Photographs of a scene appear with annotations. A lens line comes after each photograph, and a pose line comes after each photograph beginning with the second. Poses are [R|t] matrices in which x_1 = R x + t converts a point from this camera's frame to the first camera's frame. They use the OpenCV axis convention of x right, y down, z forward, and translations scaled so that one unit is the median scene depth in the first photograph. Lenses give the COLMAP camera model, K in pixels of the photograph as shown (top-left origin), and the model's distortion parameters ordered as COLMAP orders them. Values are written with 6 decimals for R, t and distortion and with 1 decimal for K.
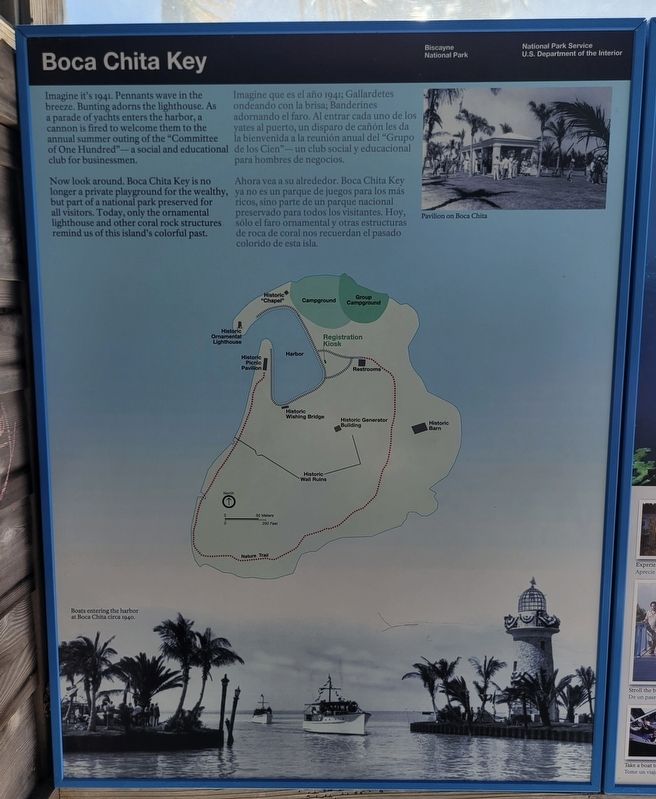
lens RADIAL K [[668.1, 0, 328.3], [0, 668.1, 399.4], [0, 0, 1]] dist [0.016343, -0.003559]
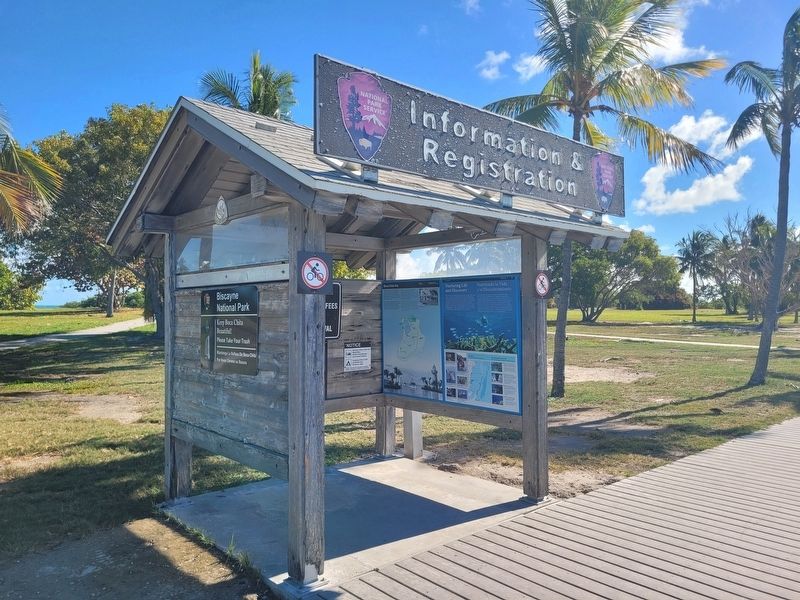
lens RADIAL K [[600.1, 0, 399.4], [0, 600.1, 300.5], [0, 0, 1]] dist [0.001985, 0.000054]
pose [[0.678044, -0.010703, -0.734943, 4.053371], [-0.071458, 0.994198, -0.080404, 0.151488], [0.731539, 0.107035, 0.673345, -2.938469]]
